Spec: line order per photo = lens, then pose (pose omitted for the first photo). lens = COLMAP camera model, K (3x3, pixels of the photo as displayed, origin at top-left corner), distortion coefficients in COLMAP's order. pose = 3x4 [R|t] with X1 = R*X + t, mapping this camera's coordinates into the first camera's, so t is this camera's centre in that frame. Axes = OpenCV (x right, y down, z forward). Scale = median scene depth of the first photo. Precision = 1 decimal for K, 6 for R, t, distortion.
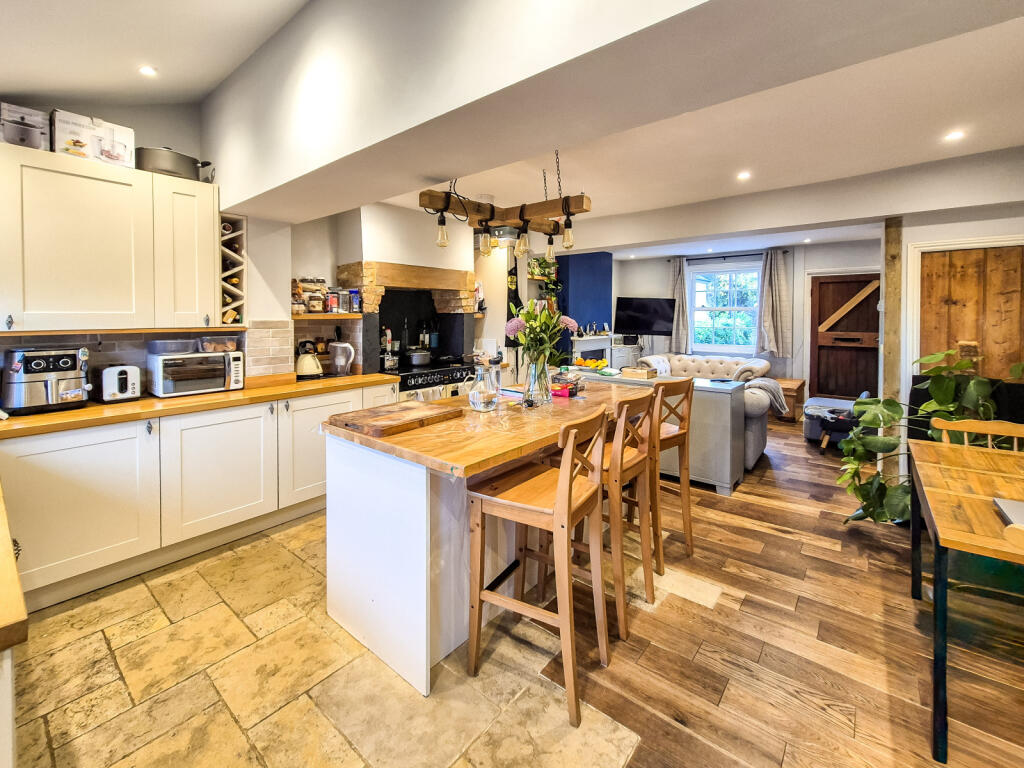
lens RADIAL K [[444.6, 0, 519.1], [0, 444.6, 380.9], [0, 0, 1]] dist [0.002222, 0.000116]
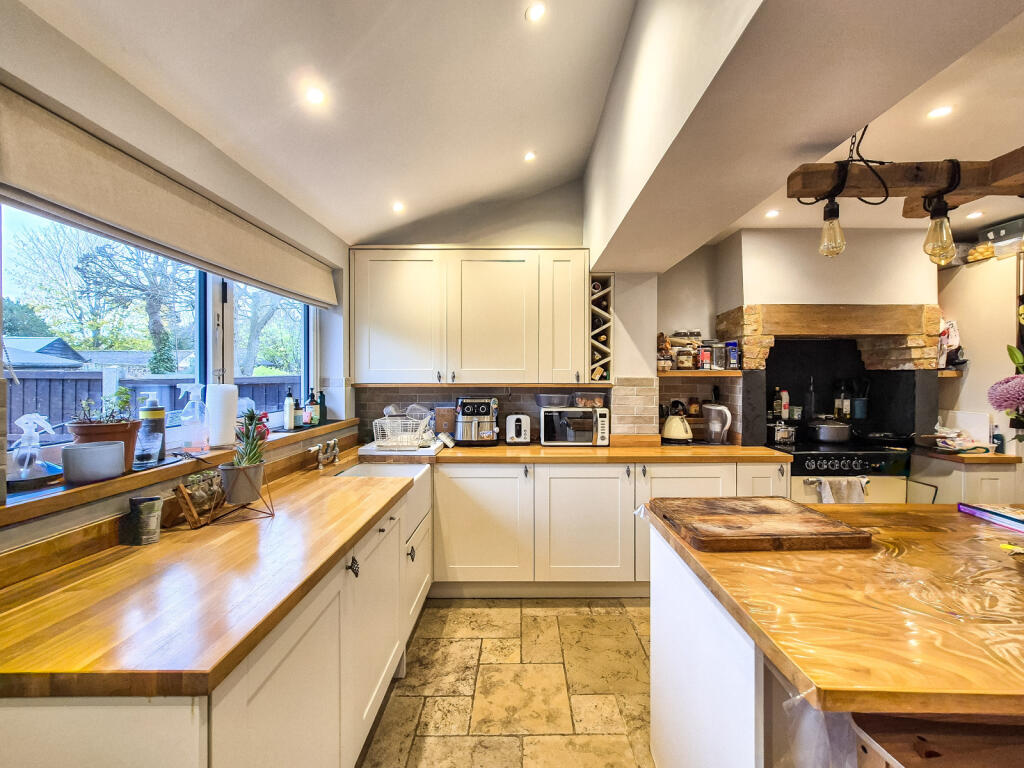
lens RADIAL K [[444.6, 0, 519.1], [0, 444.6, 380.9], [0, 0, 1]] dist [0.002222, 0.000116]
pose [[0.632949, 0.012199, -0.774097, 0.017264], [-0.116487, 0.989994, -0.079645, -0.024051], [0.765380, 0.140583, 0.628037, 0.211403]]
